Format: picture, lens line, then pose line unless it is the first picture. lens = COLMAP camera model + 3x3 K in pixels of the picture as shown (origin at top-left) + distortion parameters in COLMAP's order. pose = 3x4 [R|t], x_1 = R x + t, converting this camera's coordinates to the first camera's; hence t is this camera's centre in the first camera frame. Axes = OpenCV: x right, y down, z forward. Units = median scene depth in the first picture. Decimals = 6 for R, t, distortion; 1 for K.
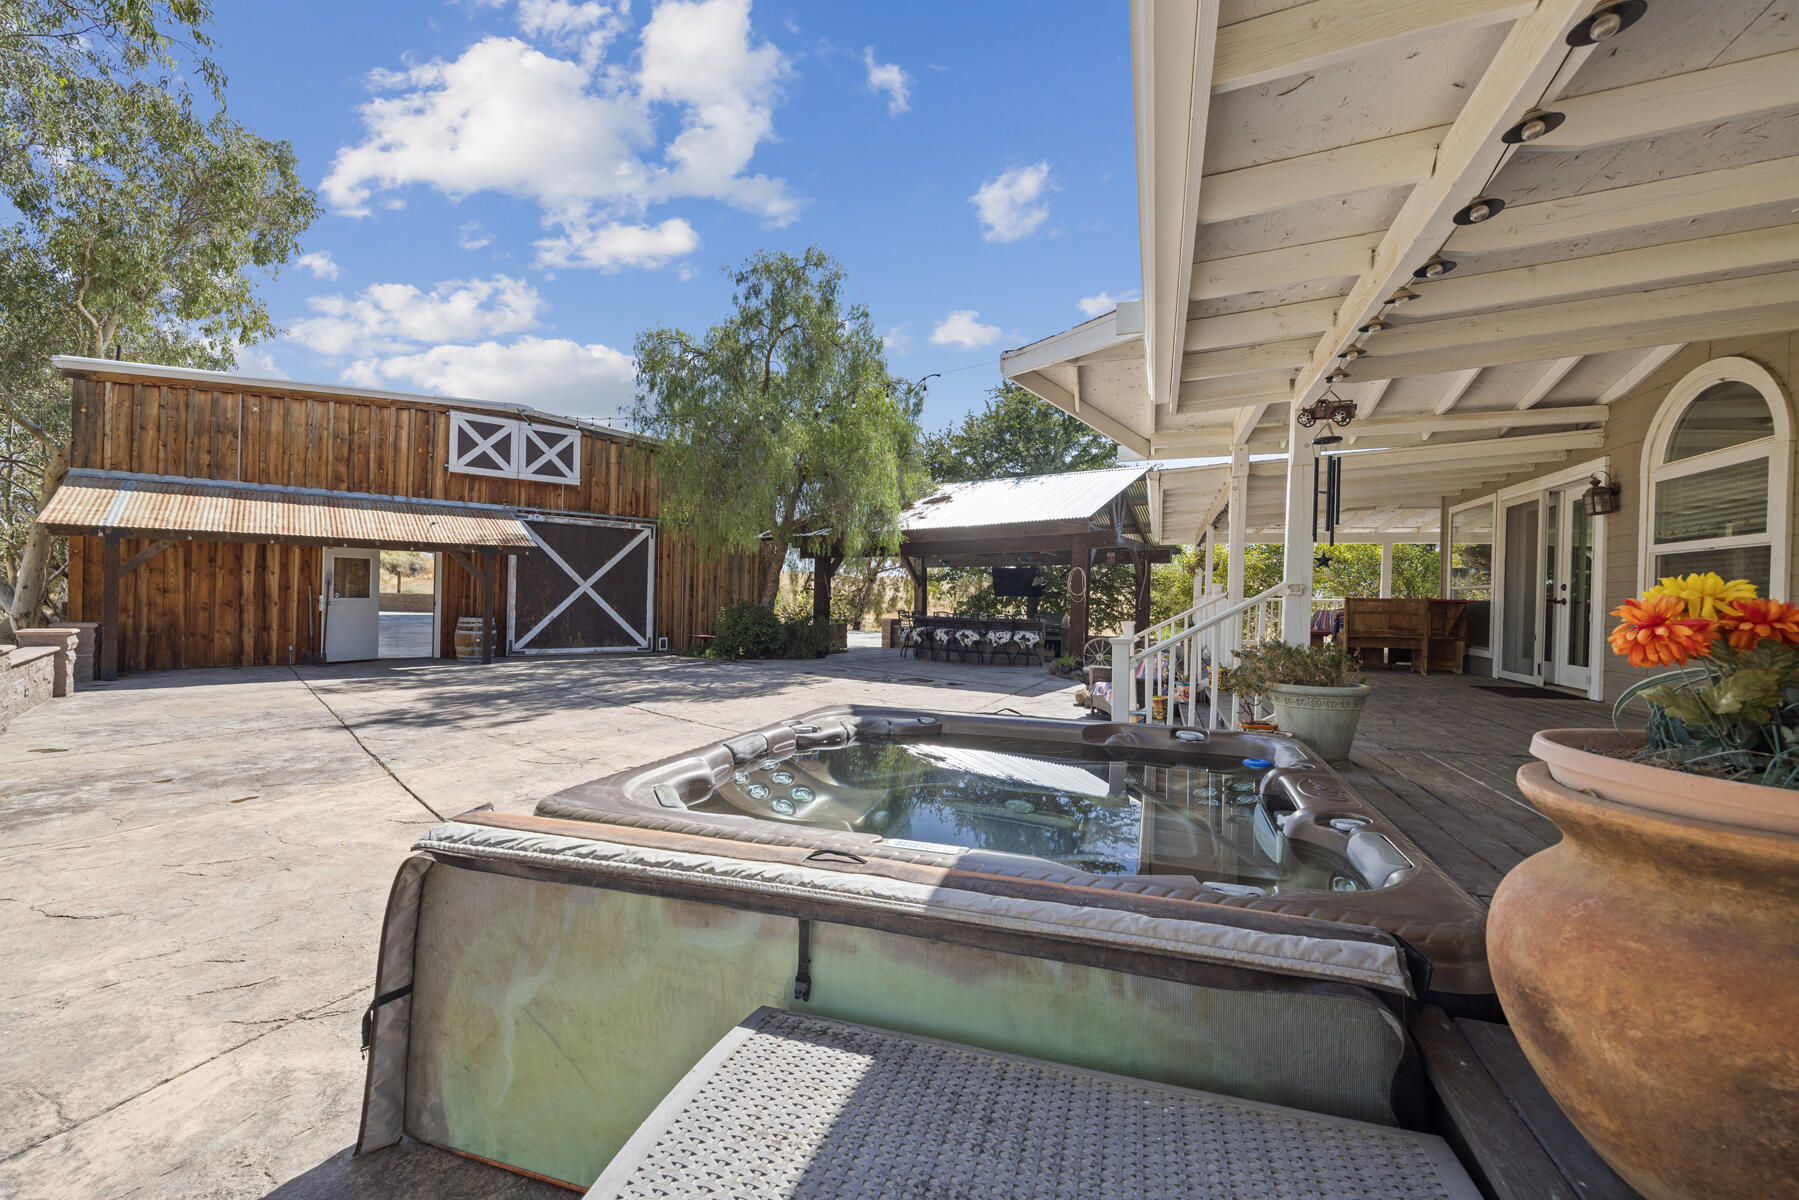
lens RADIAL K [[734.2, 0, 956.3], [0, 734.2, 596.1], [0, 0, 1]] dist [-0.001186, -0.000087]
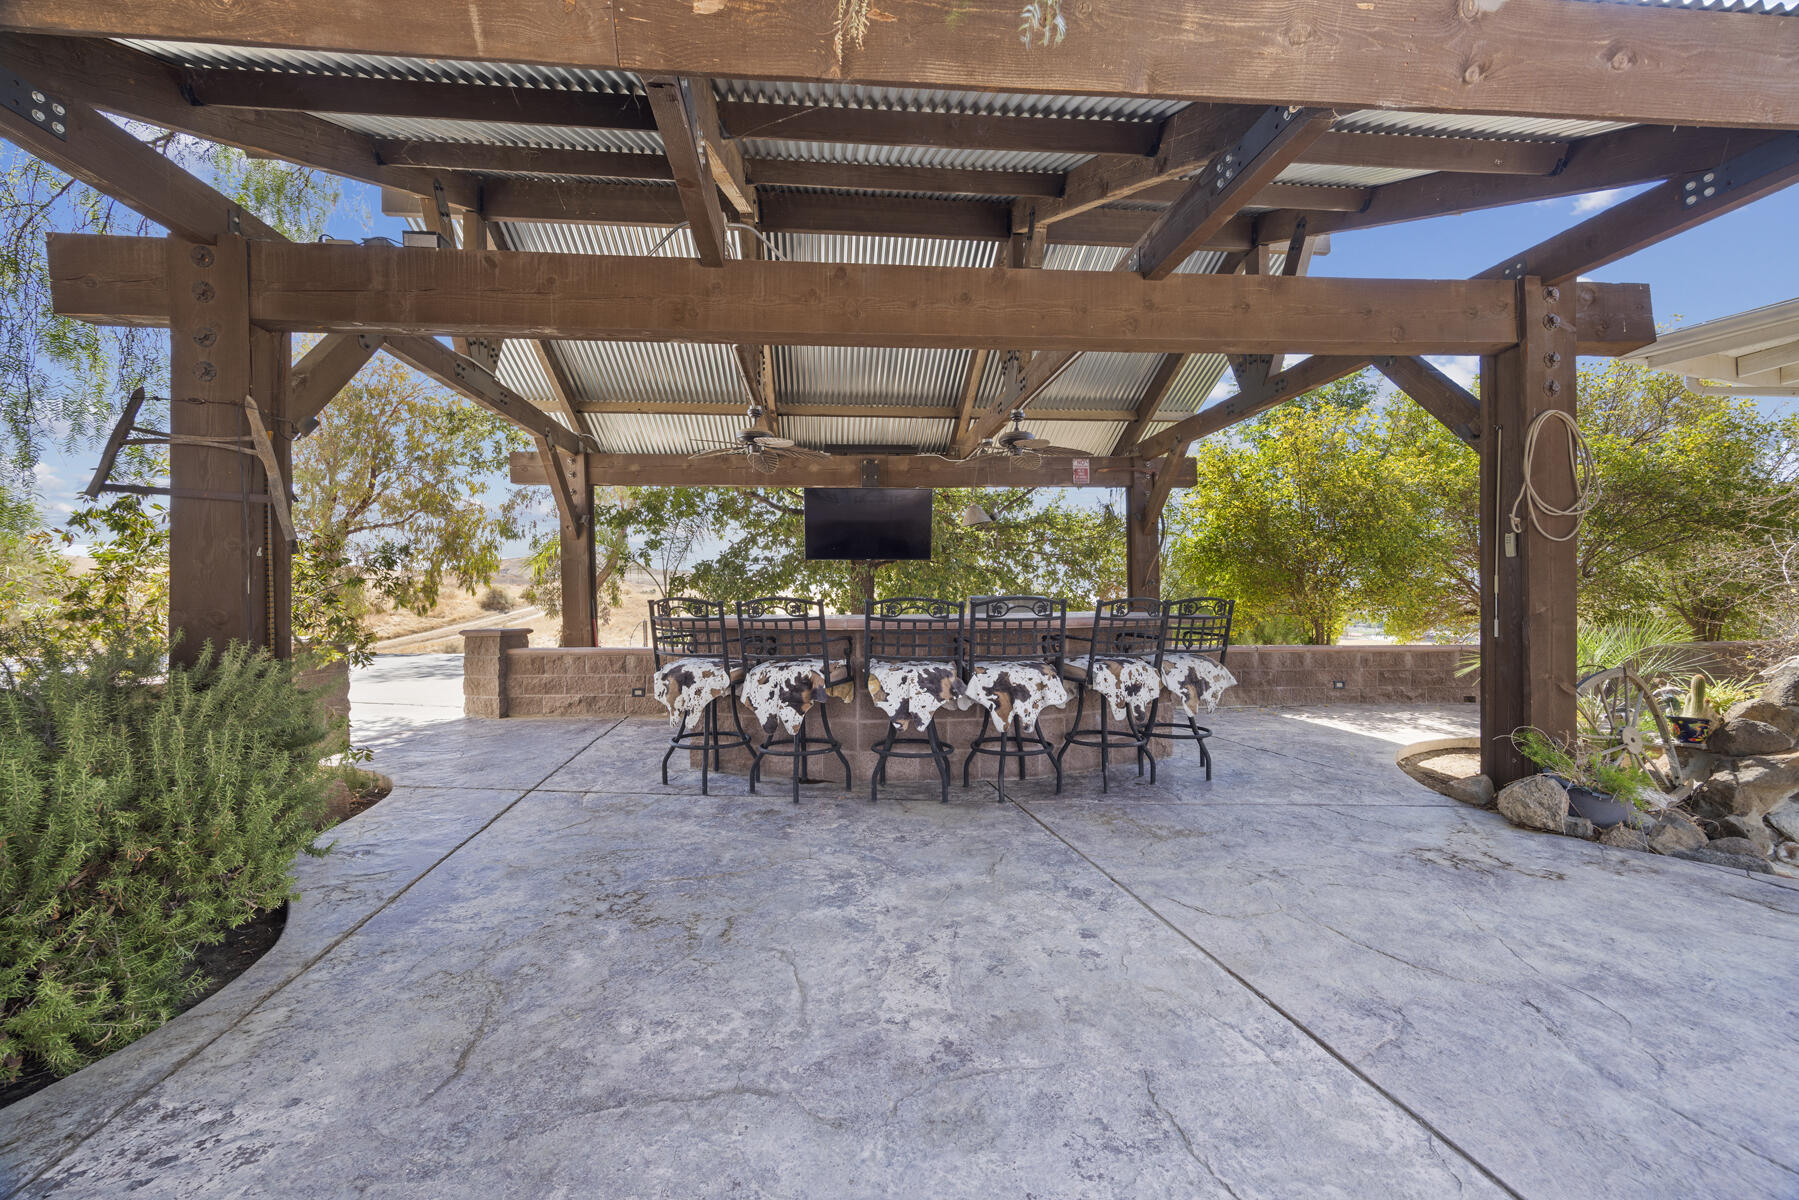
lens RADIAL K [[698.5, 0, 869.9], [0, 698.5, 594.5], [0, 0, 1]] dist [0.000123, -0.000008]
pose [[0.828088, -0.023945, 0.560086, -0.219052], [0.018144, 0.999709, 0.015914, 0.022220], [-0.560304, -0.003016, 0.828281, 1.110864]]
